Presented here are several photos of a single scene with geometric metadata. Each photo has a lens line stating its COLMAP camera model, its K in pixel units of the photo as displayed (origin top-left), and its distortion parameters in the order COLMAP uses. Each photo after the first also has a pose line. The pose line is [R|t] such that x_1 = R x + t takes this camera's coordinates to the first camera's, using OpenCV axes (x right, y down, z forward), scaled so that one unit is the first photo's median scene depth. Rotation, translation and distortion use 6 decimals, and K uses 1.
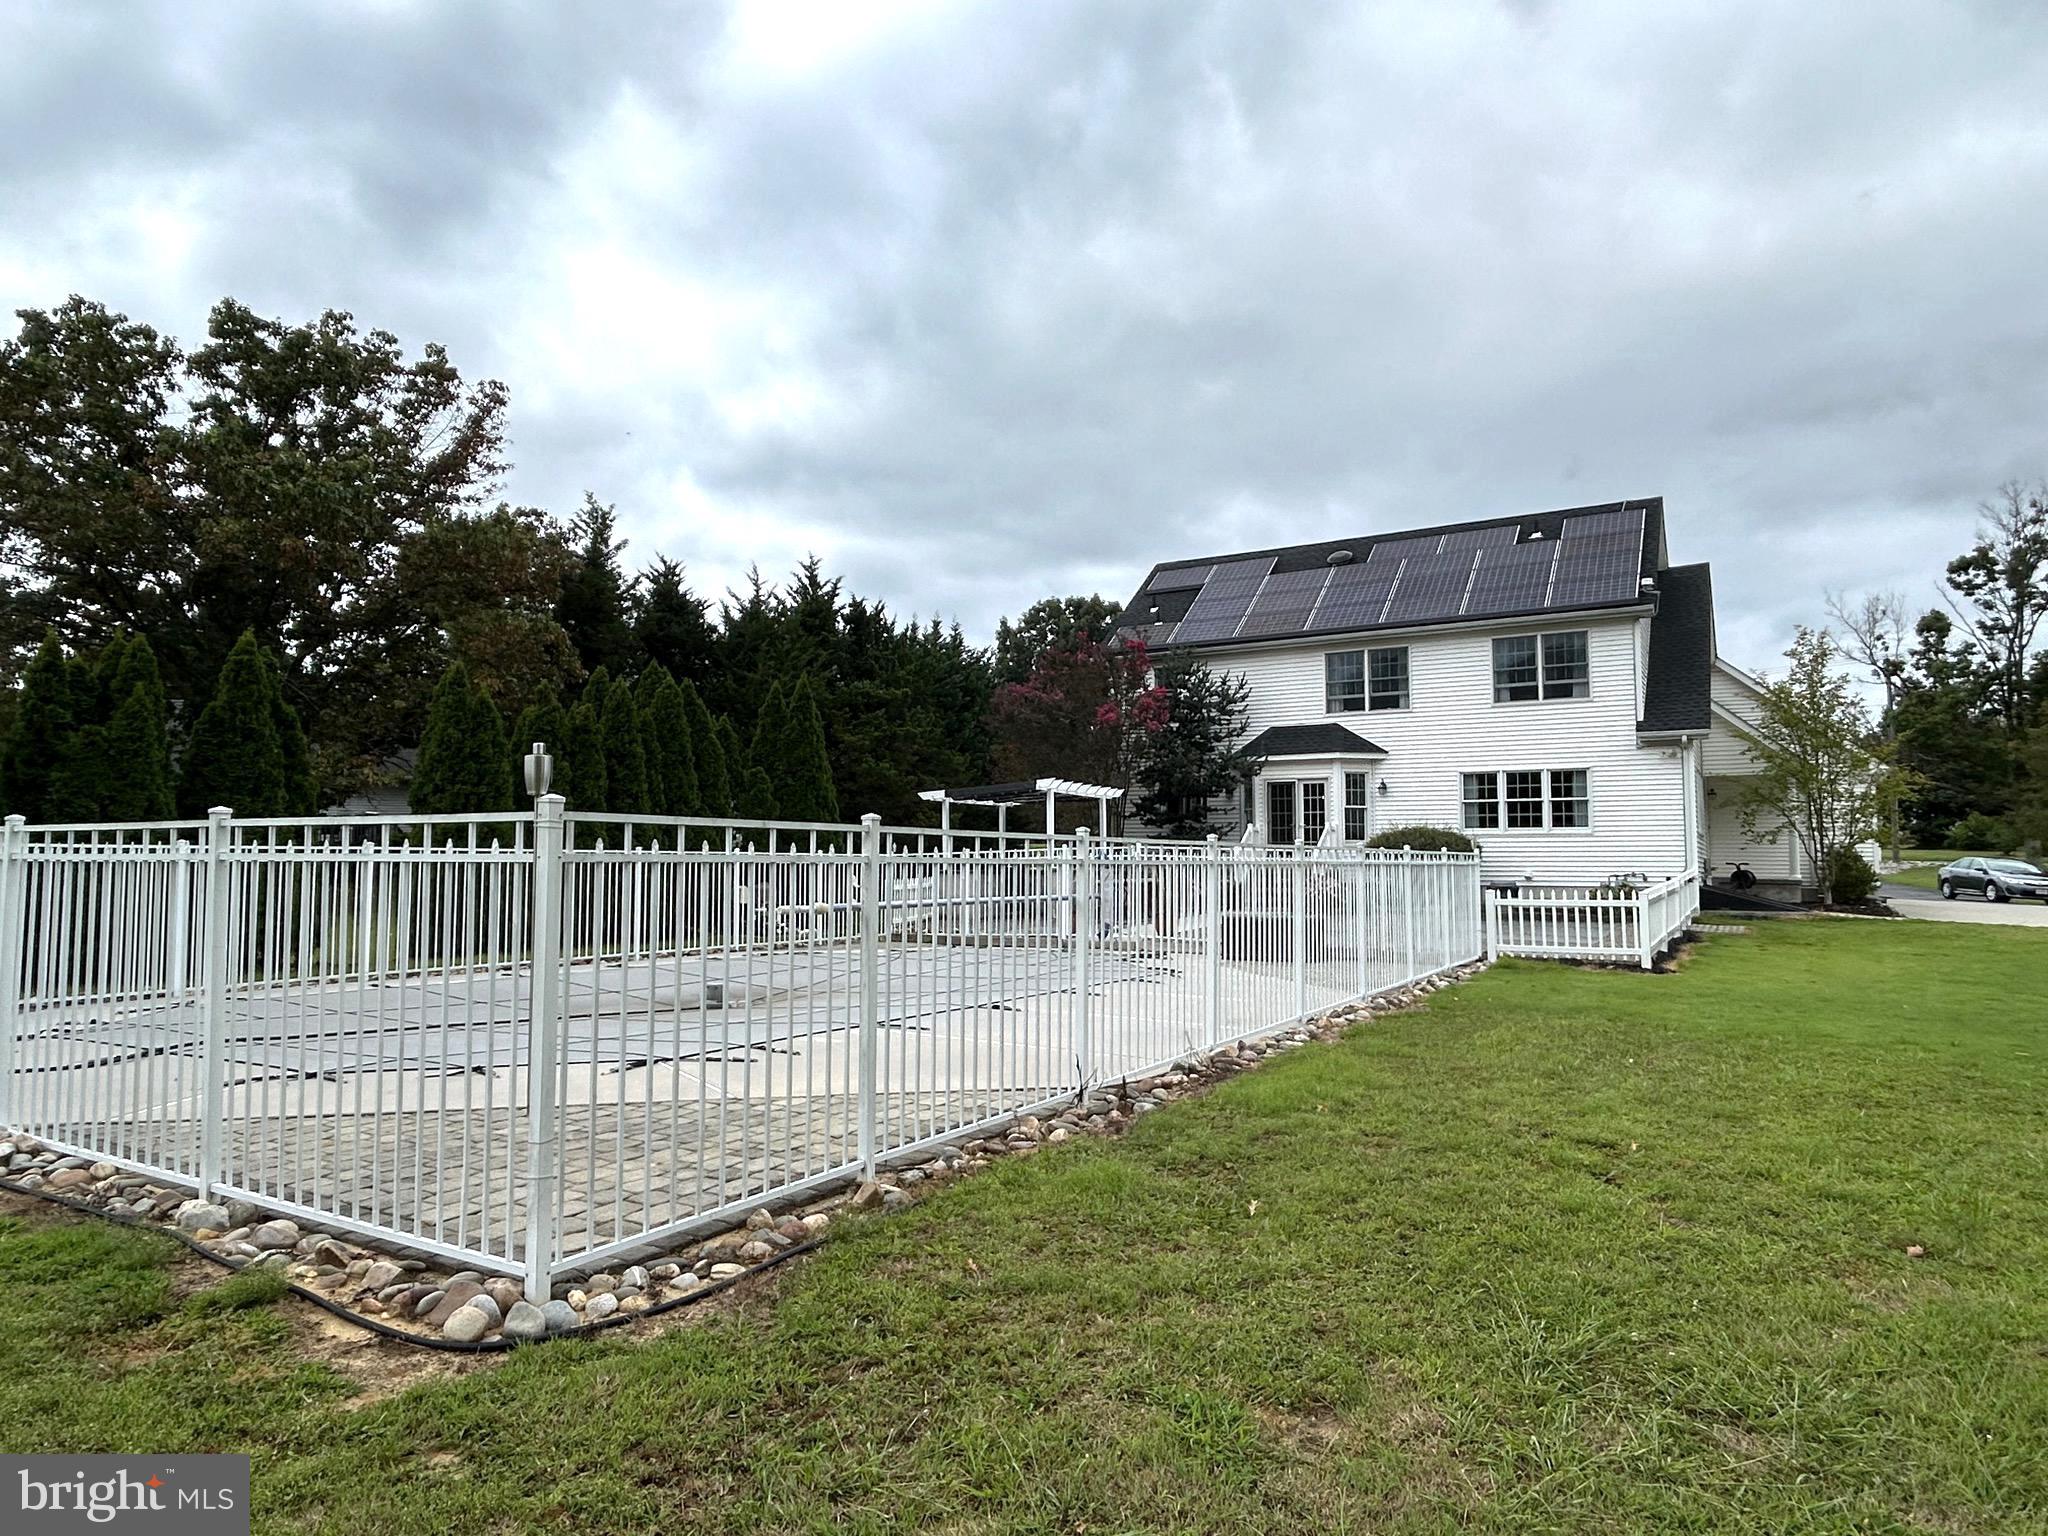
lens RADIAL K [[1235.2, 0, 1020.0], [0, 1235.2, 763.5], [0, 0, 1]] dist [0.007083, -0.010463]
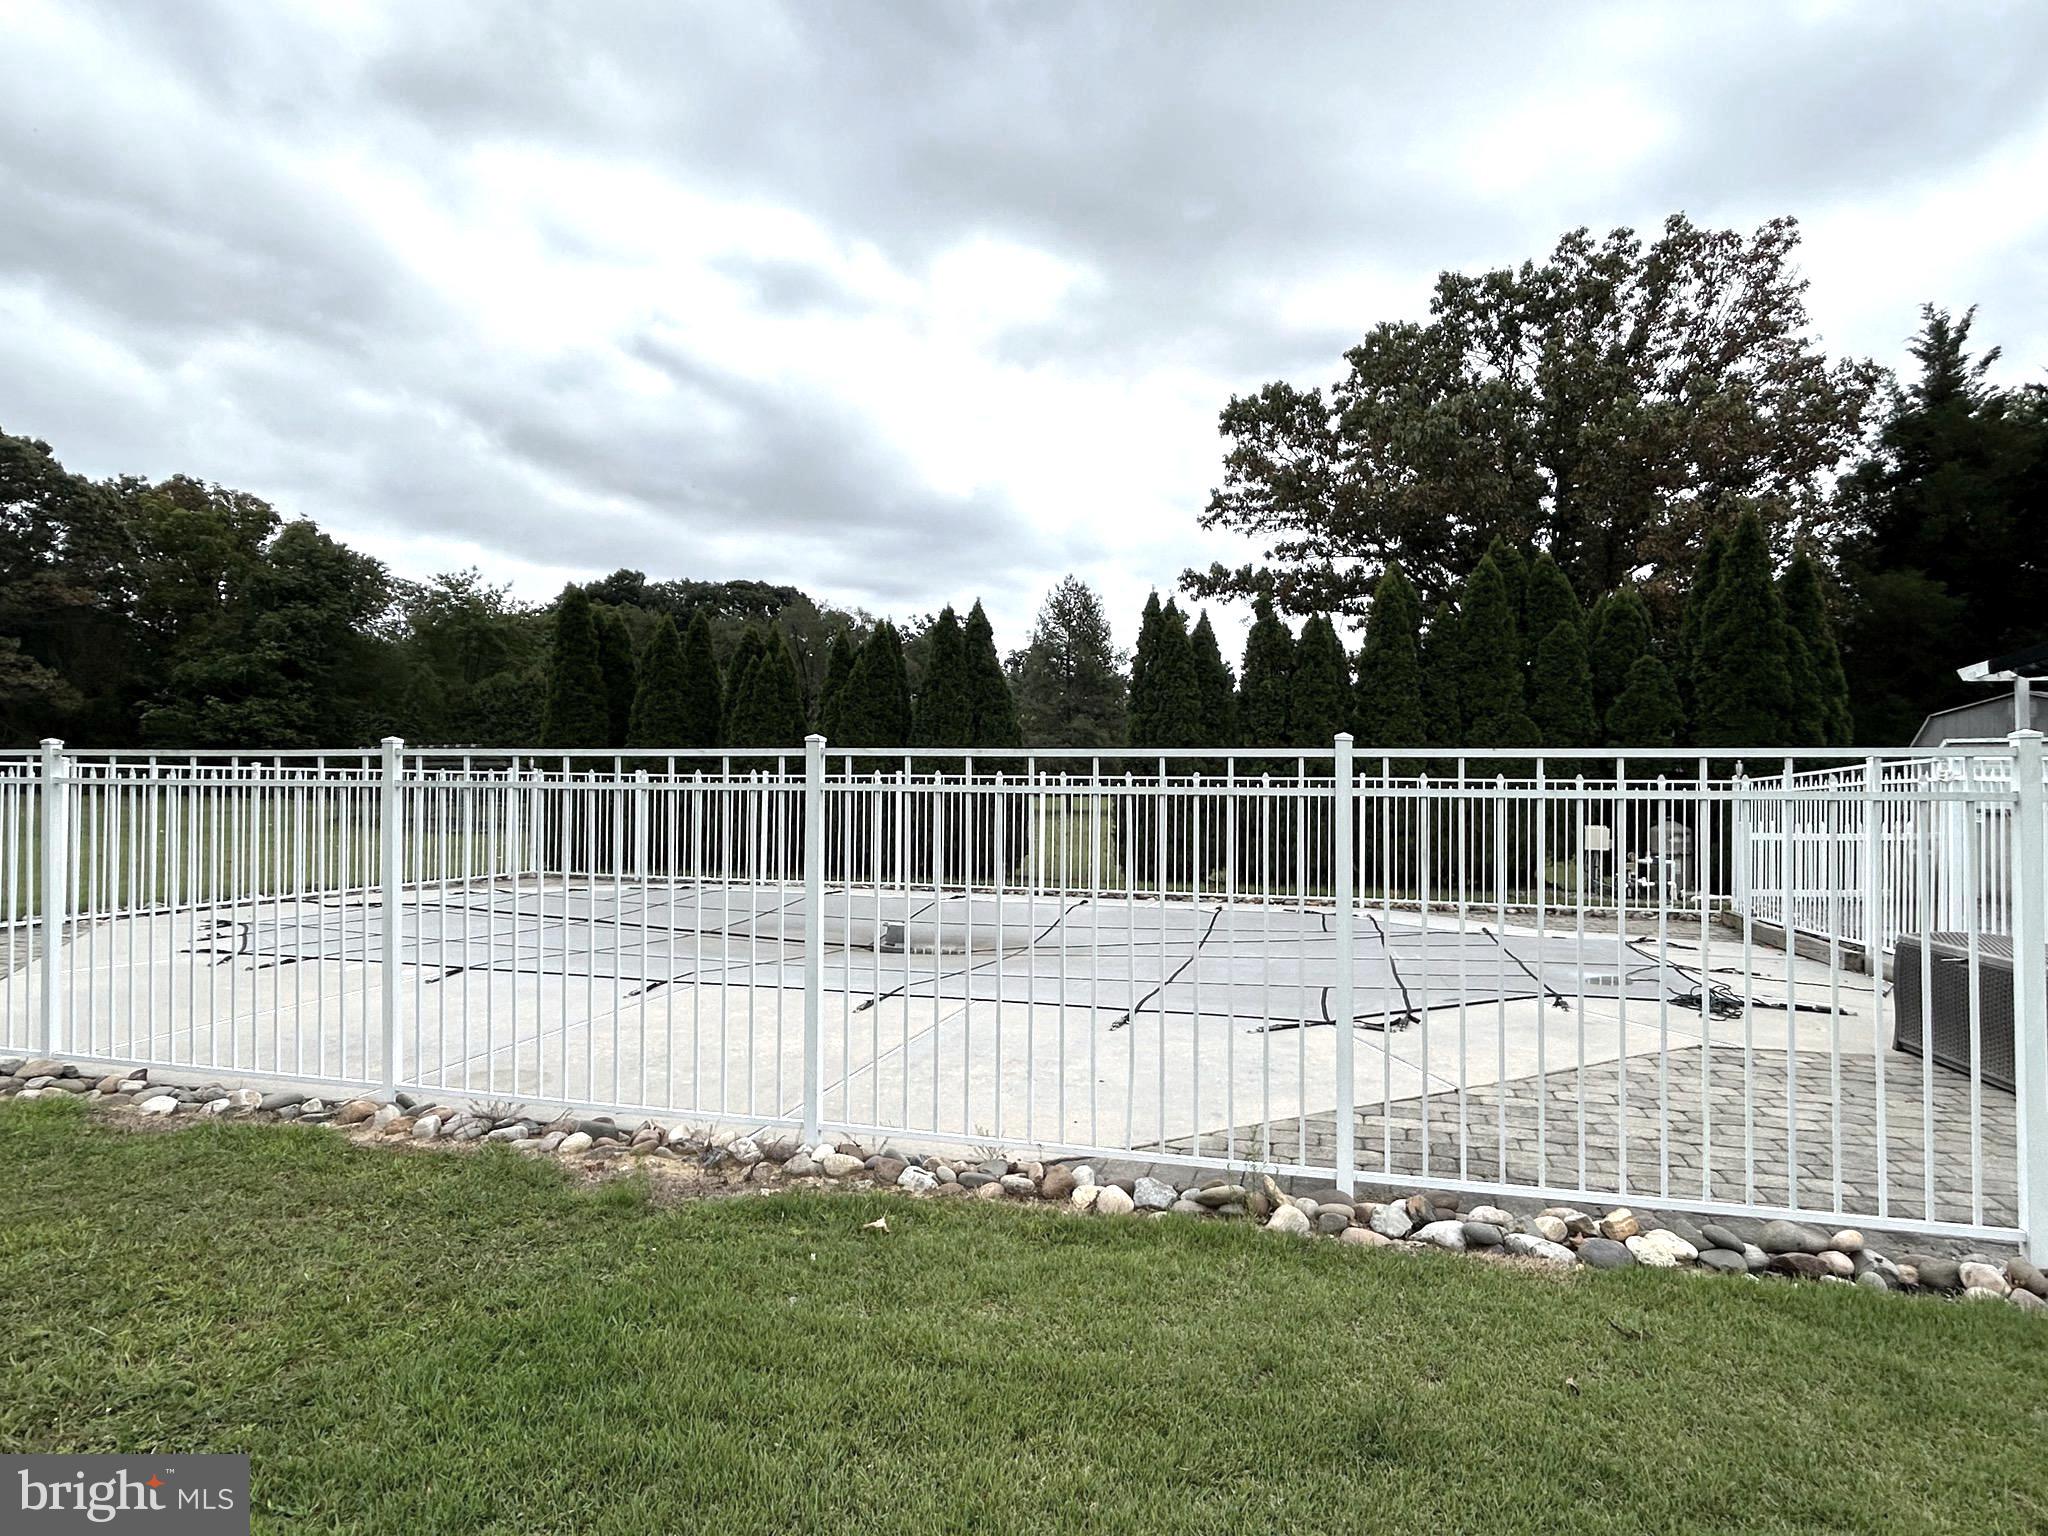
lens RADIAL K [[1169.7, 0, 1035.5], [0, 1169.7, 774.2], [0, 0, 1]] dist [-0.018099, 0.015619]
pose [[0.260476, -0.014330, -0.965374, 0.291987], [0.072488, 0.997358, 0.004753, 0.034842], [0.962755, -0.071216, 0.260827, 0.430524]]
